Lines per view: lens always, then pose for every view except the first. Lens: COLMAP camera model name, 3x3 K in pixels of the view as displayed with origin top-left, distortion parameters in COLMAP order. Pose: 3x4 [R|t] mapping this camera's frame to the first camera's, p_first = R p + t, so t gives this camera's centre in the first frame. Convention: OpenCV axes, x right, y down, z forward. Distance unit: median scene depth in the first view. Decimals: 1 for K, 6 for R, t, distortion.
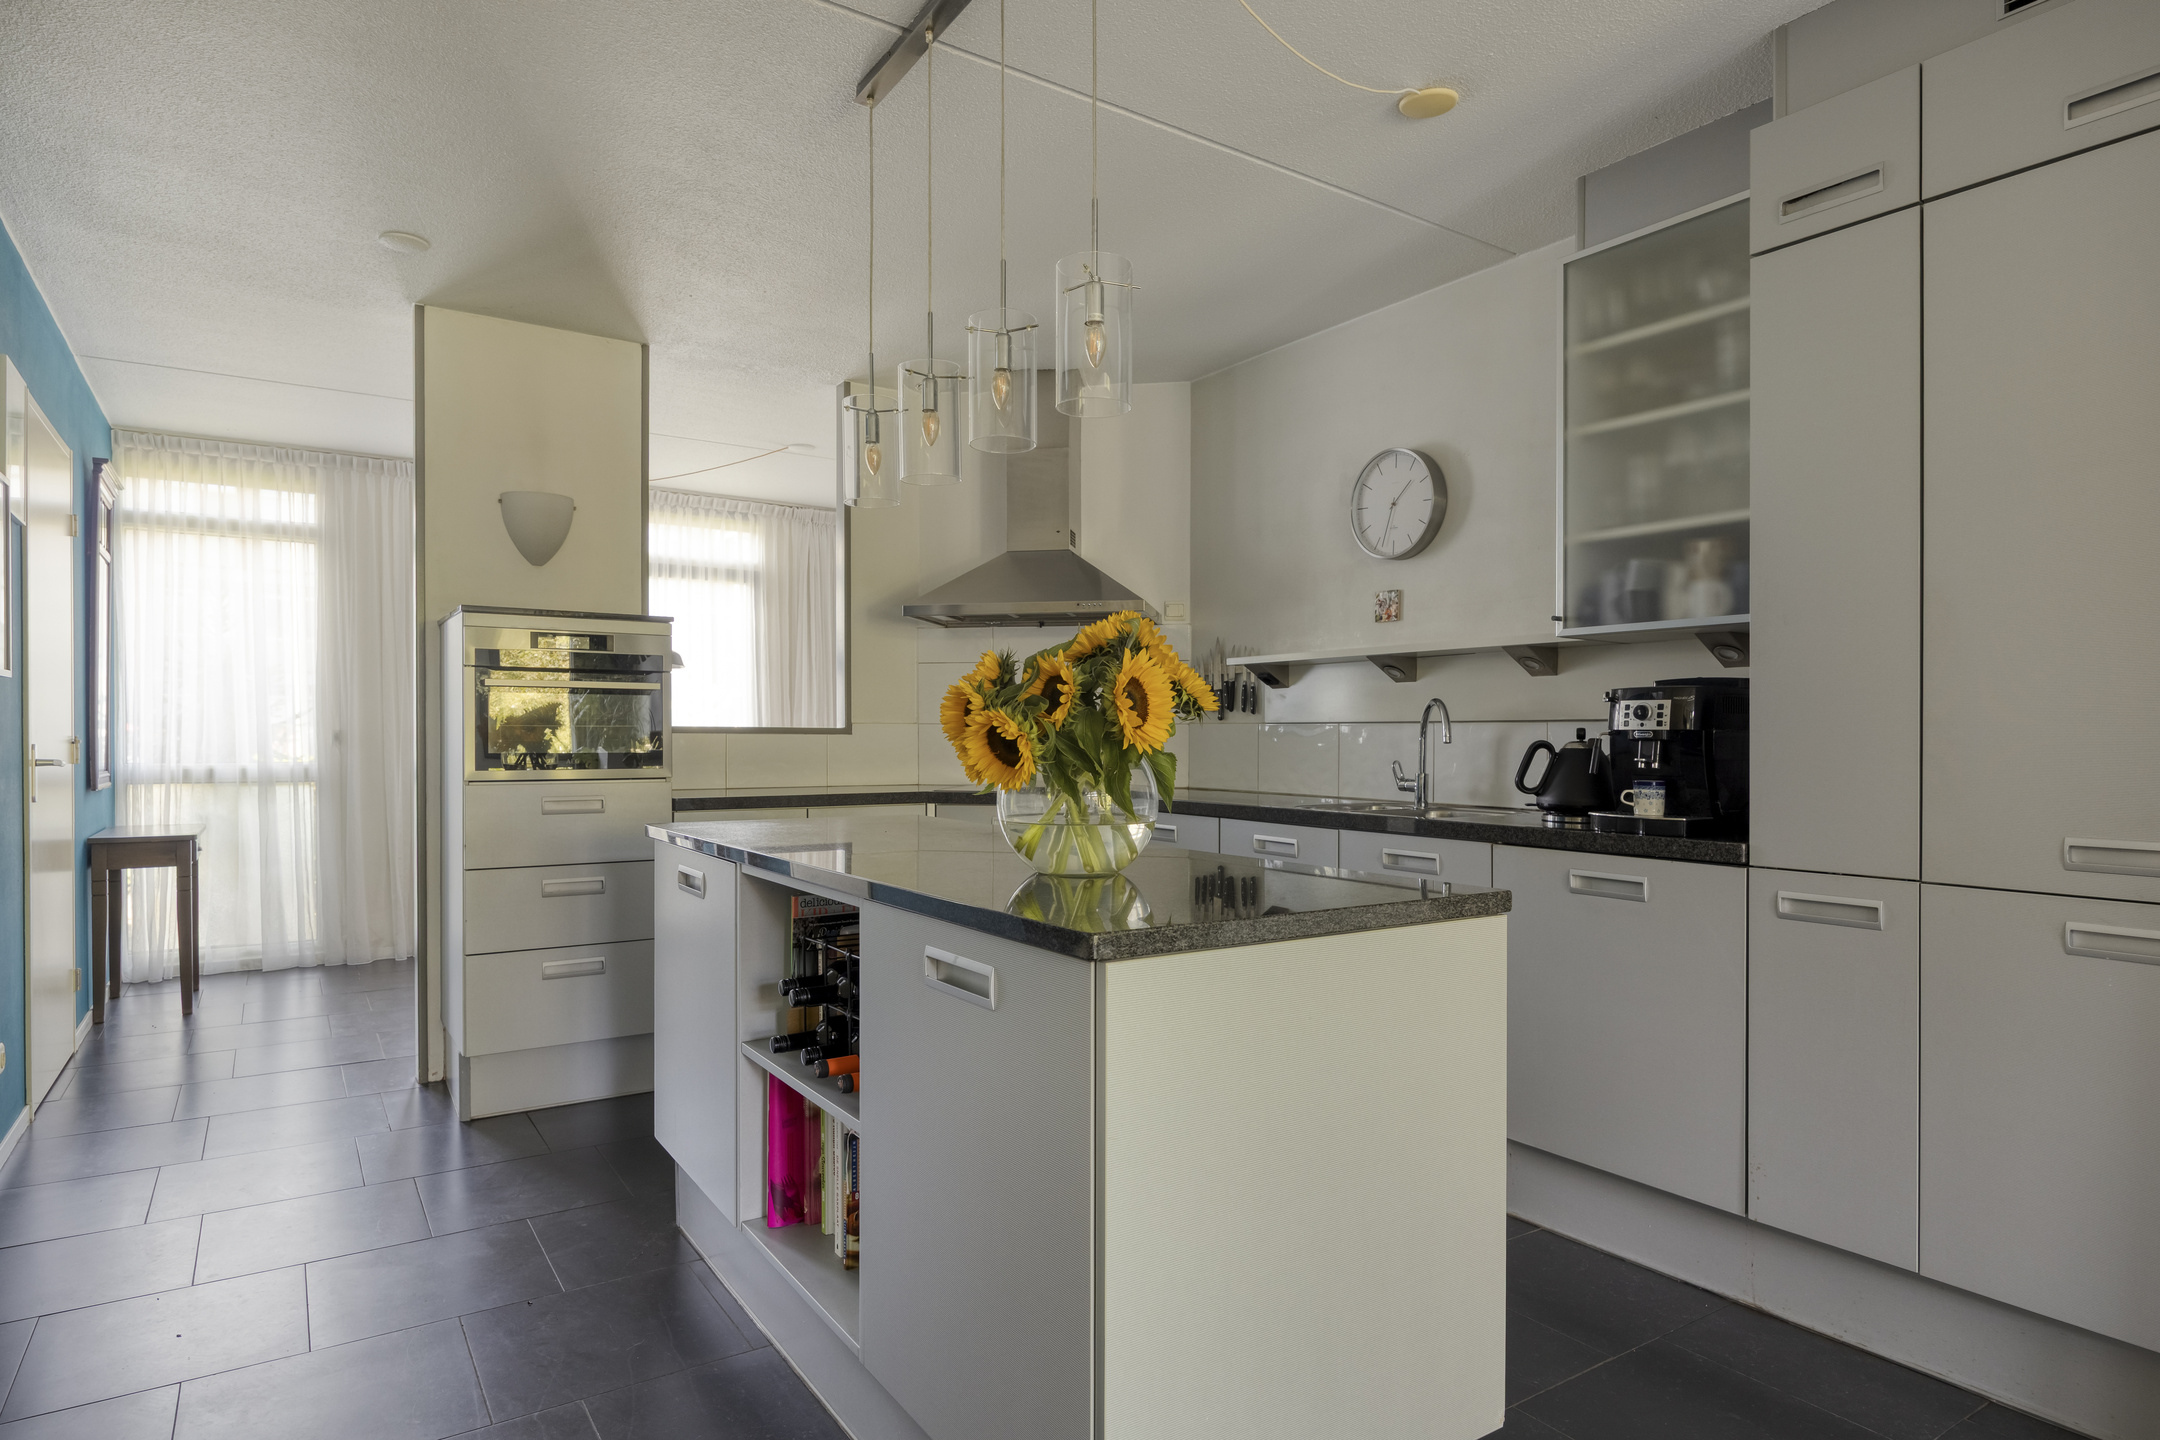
lens RADIAL K [[1171.8, 0, 993.7], [0, 1171.8, 746.2], [0, 0, 1]] dist [-0.002326, 0.000045]
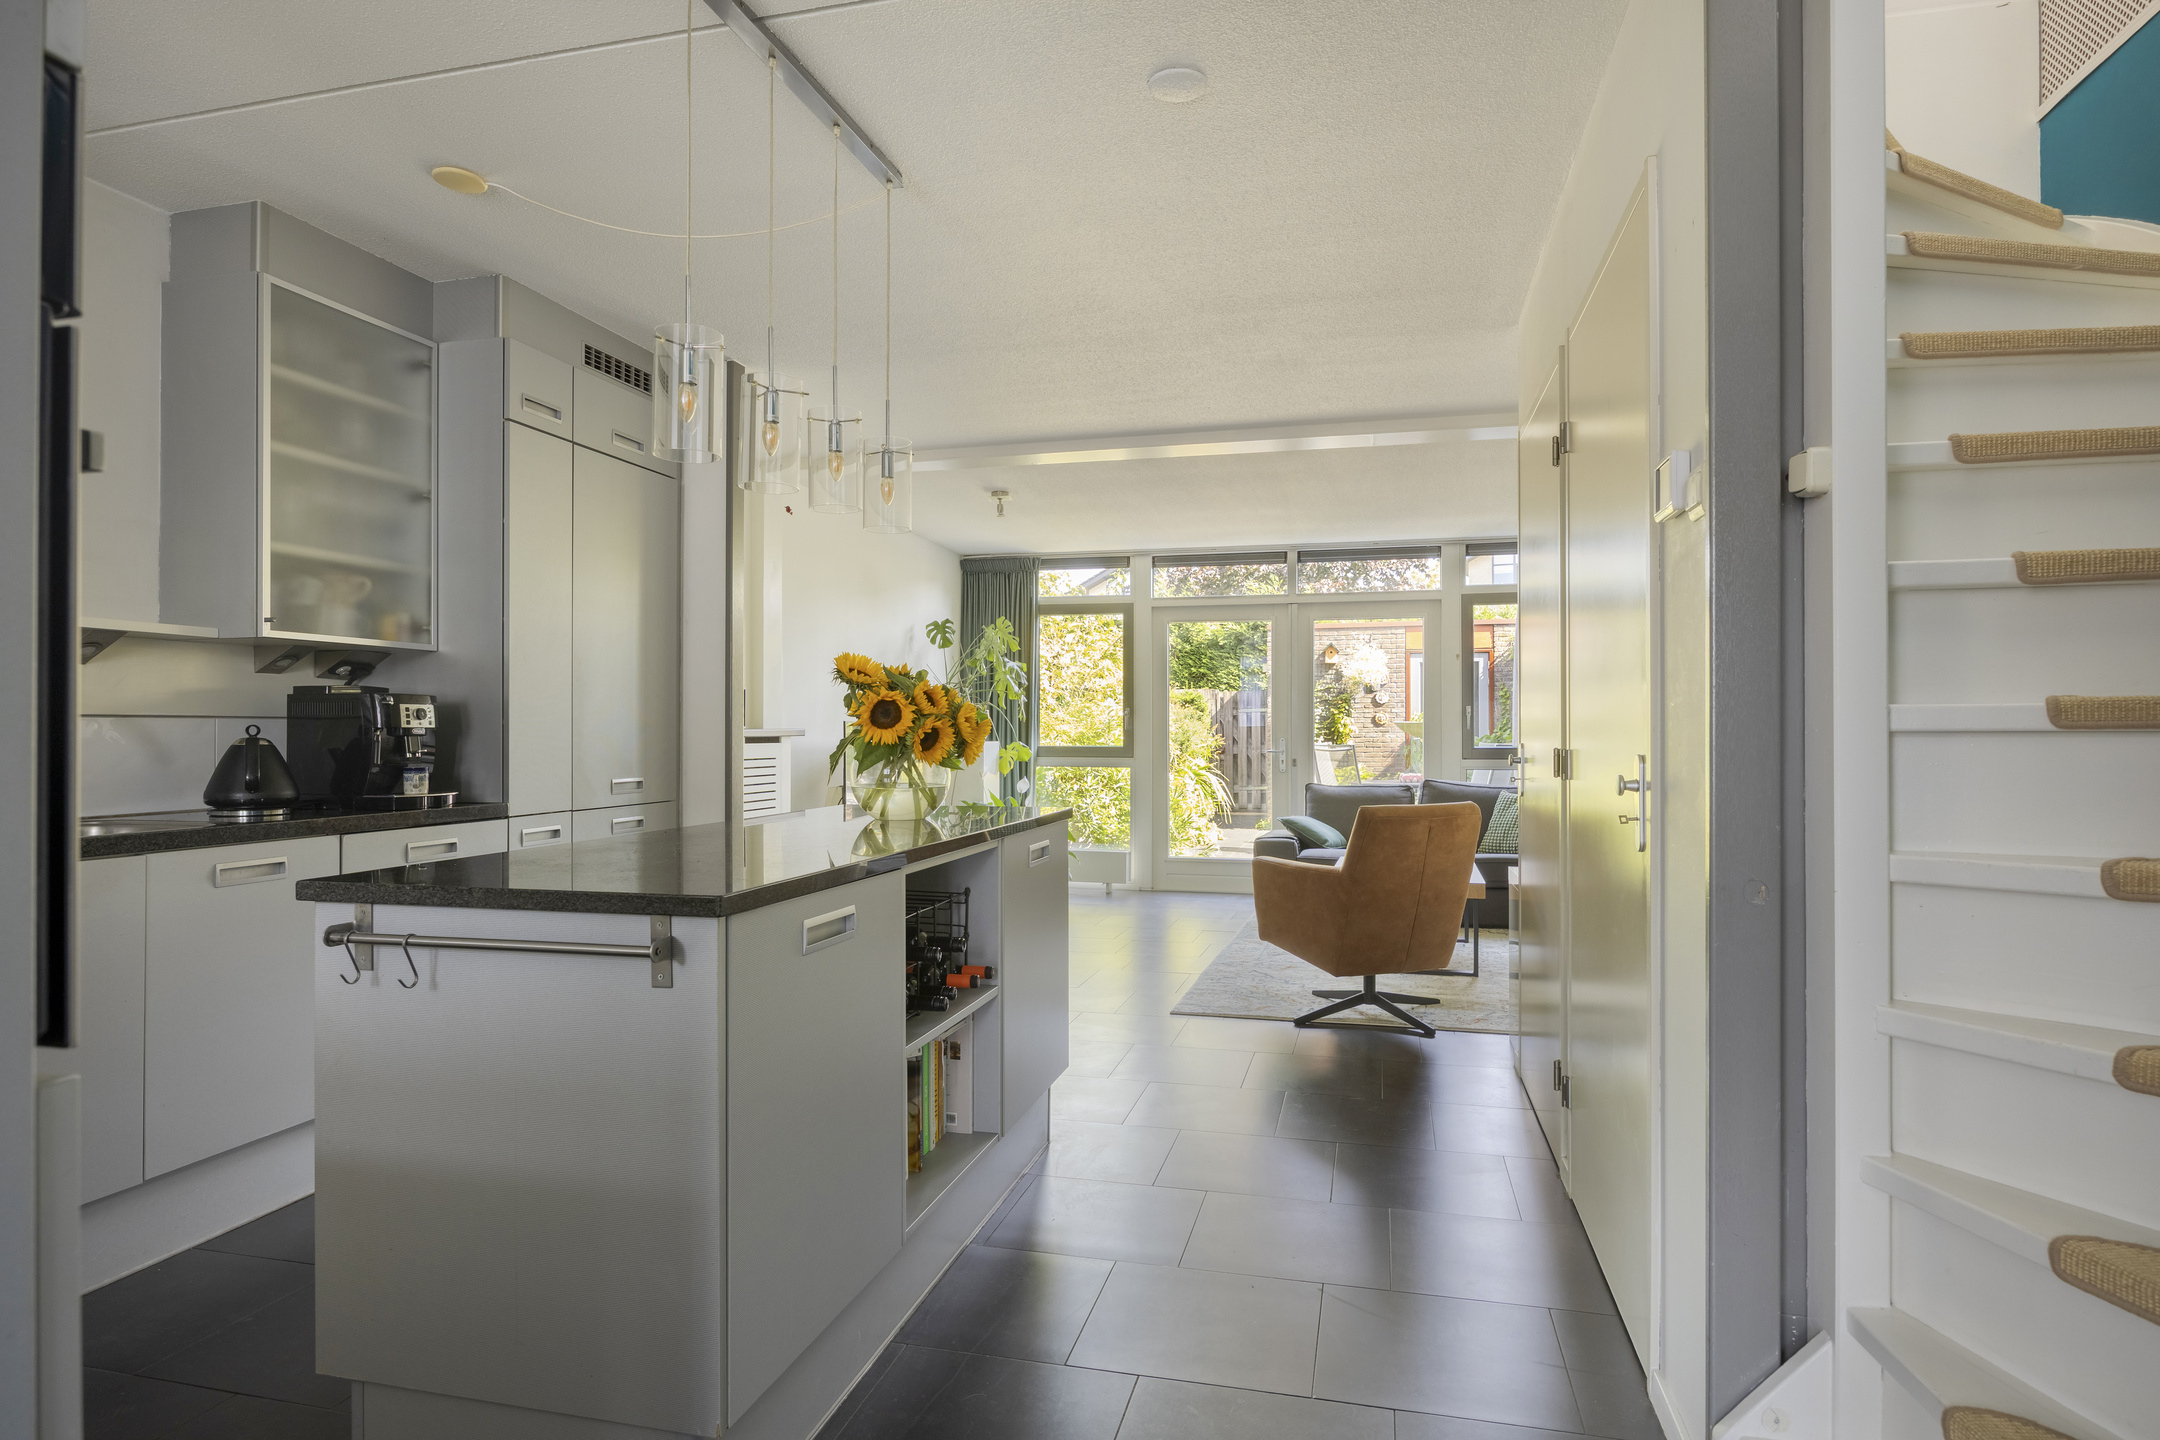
lens RADIAL K [[1171.8, 0, 1097.6], [0, 1171.8, 719.6], [0, 0, 1]] dist [-0.002326, 0.000045]
pose [[-0.694794, 0.005150, 0.719190, -0.875848], [0.004927, 0.999985, -0.002401, -0.015395], [-0.719192, 0.001875, -0.694809, 1.335823]]
